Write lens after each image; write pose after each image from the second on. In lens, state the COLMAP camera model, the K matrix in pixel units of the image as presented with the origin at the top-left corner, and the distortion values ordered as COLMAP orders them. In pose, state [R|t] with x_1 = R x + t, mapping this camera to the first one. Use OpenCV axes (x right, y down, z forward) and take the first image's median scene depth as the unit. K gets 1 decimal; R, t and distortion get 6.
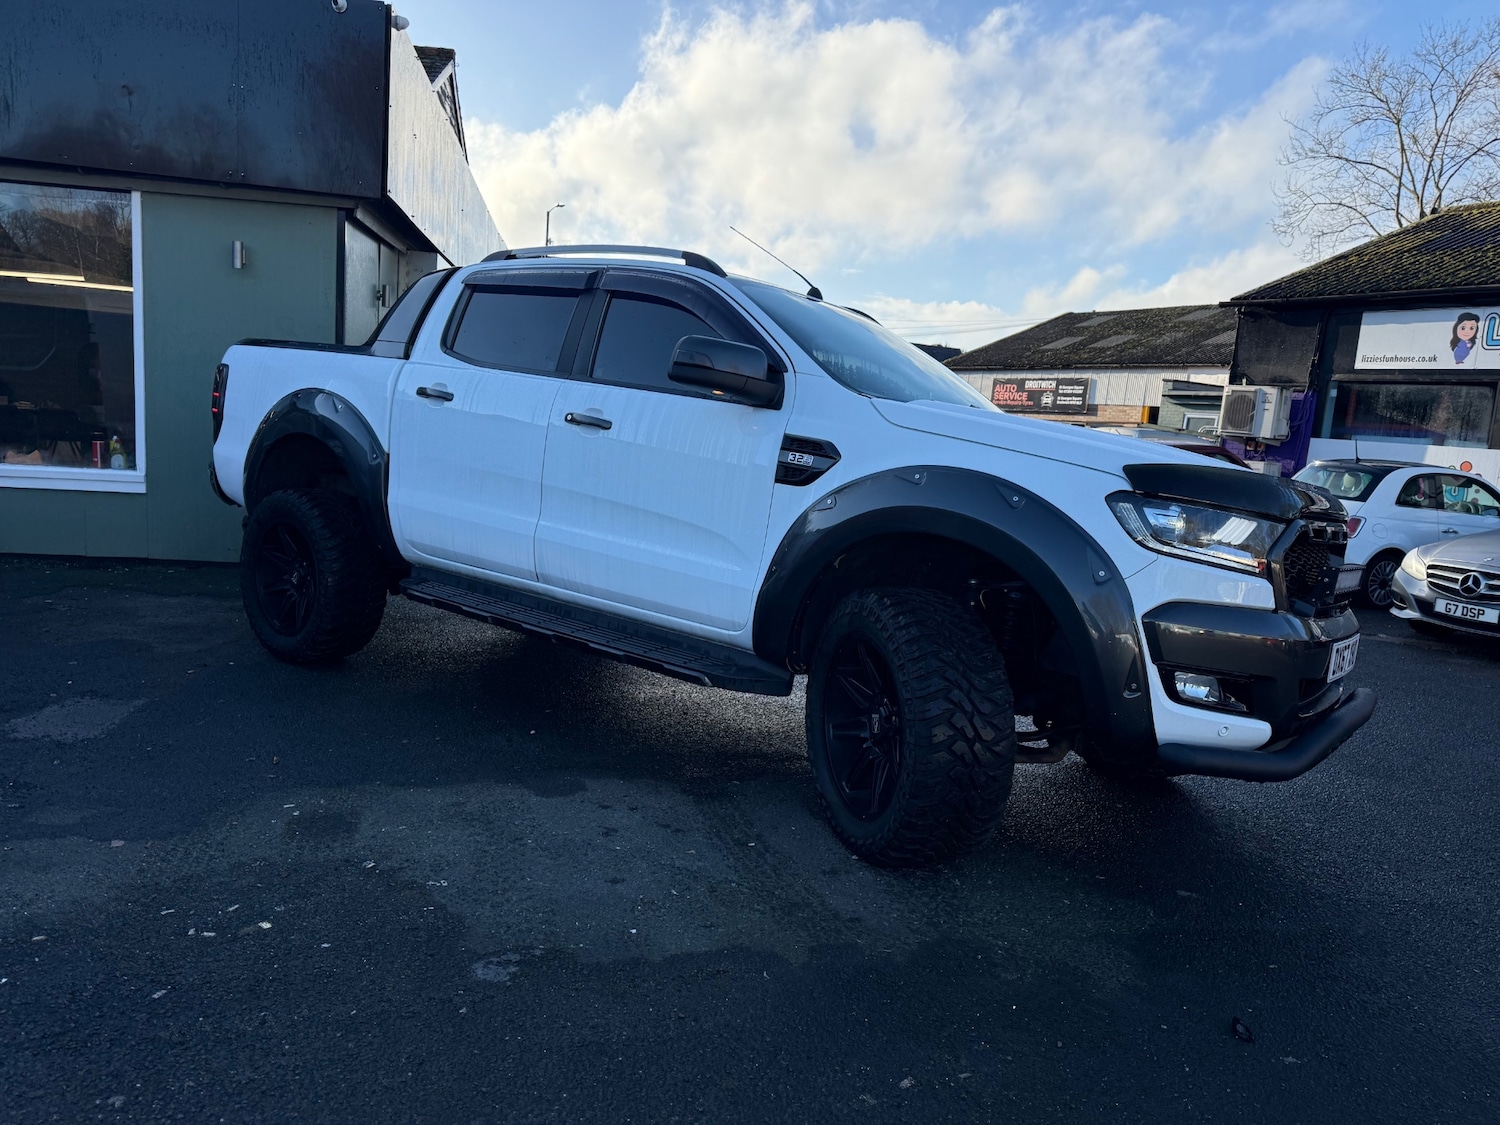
lens RADIAL K [[1057.6, 0, 745.6], [0, 1057.6, 568.8], [0, 0, 1]] dist [0.047723, -0.045331]
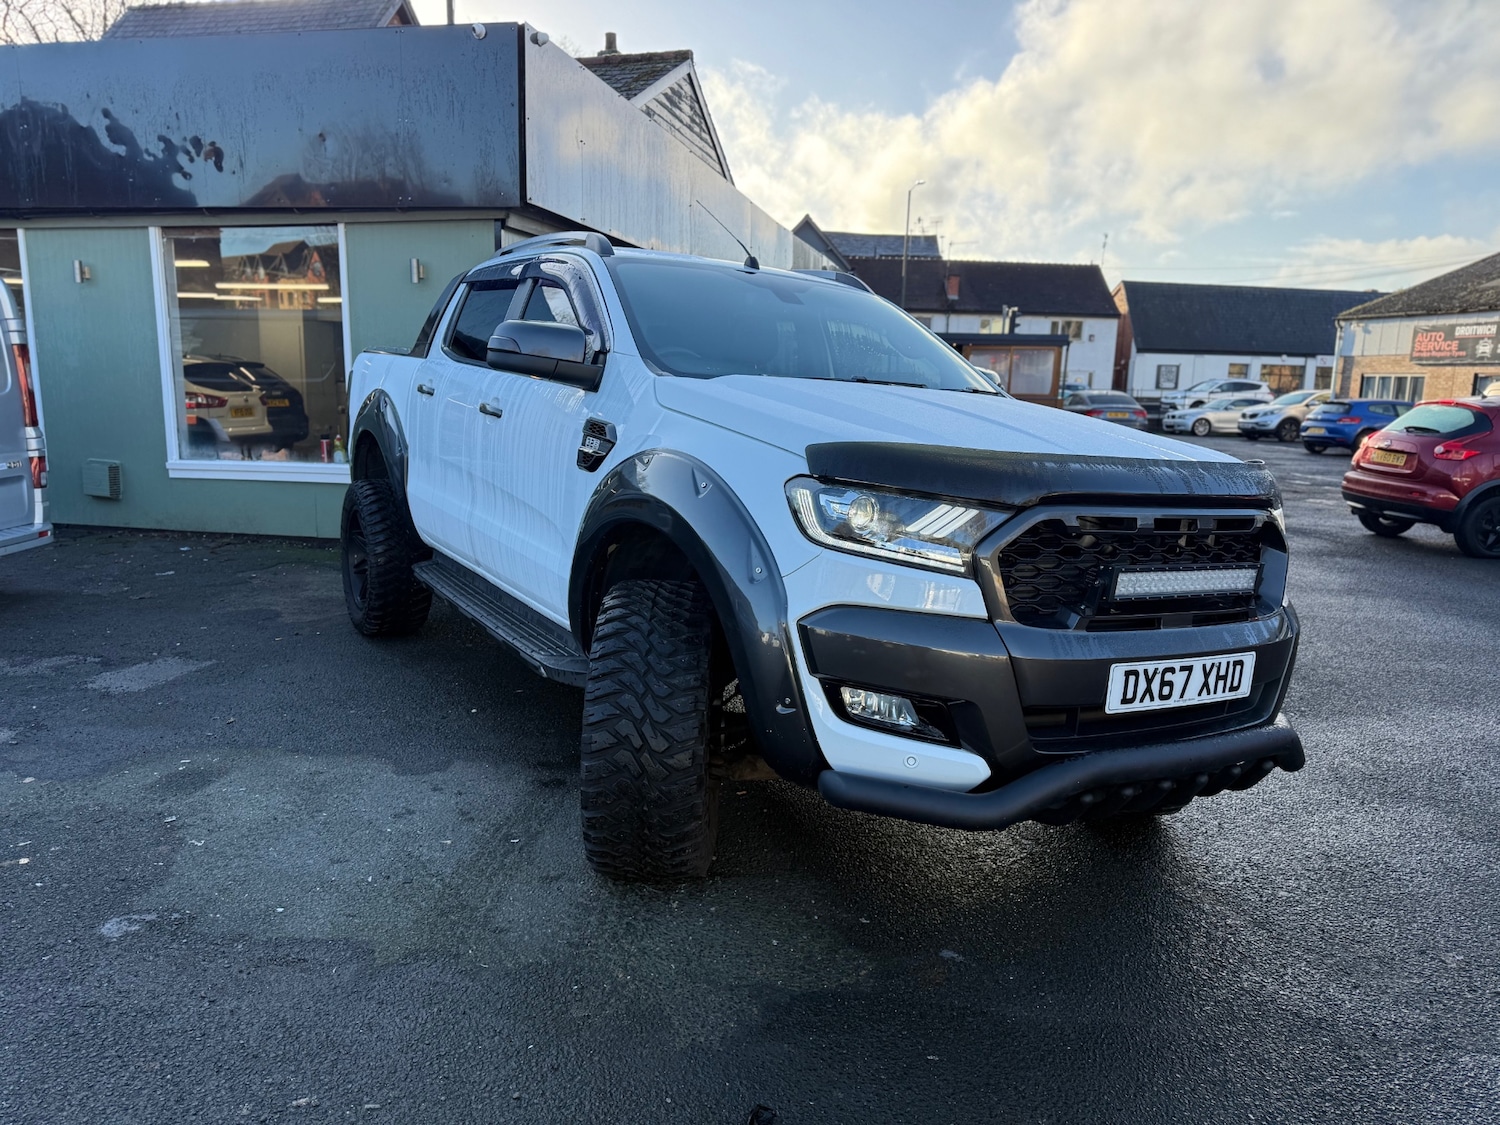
lens RADIAL K [[1053.6, 0, 736.2], [0, 1053.6, 565.7], [0, 0, 1]] dist [0.081545, -0.099770]
pose [[0.928429, 0.014946, -0.371209, 0.361852], [-0.008926, 0.999799, 0.017931, -0.008423], [0.371403, -0.013335, 0.928376, 0.108813]]
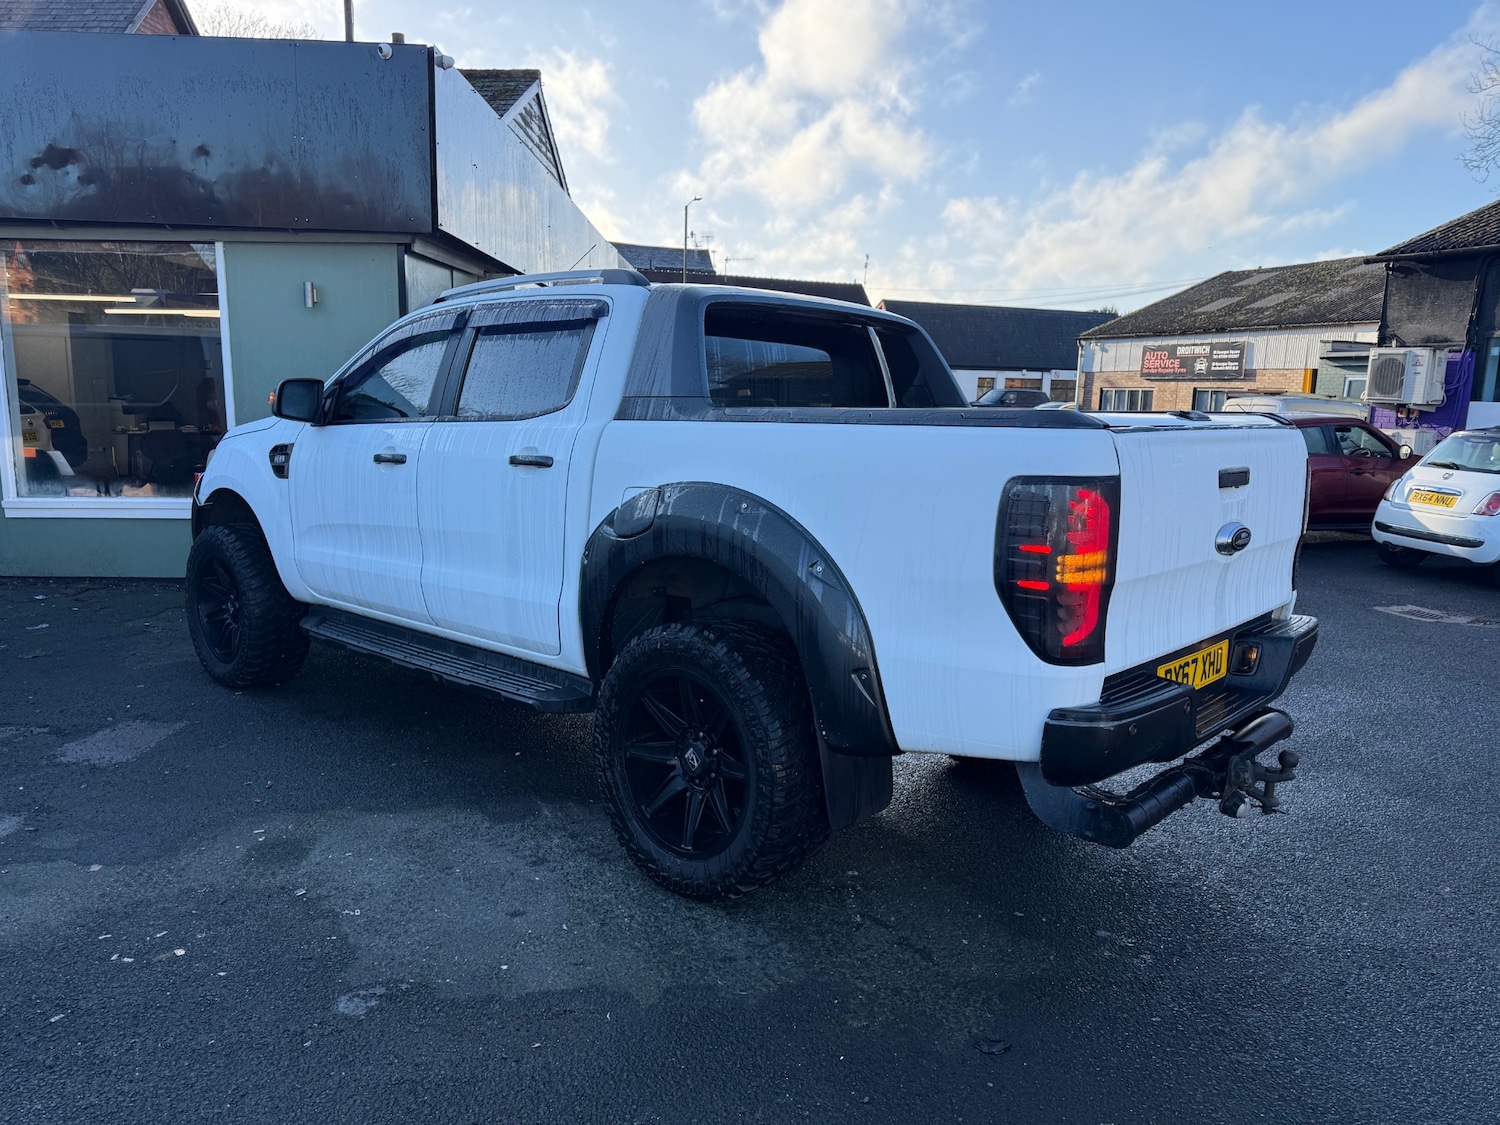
lens RADIAL K [[1064.3, 0, 752.3], [0, 1064.3, 572.1], [0, 0, 1]] dist [0.012379, -0.001959]
pose [[0.988787, -0.023885, -0.147411, 0.160738], [0.027000, 0.999452, 0.019169, -0.033702], [0.146872, -0.022934, 0.988890, 0.000740]]
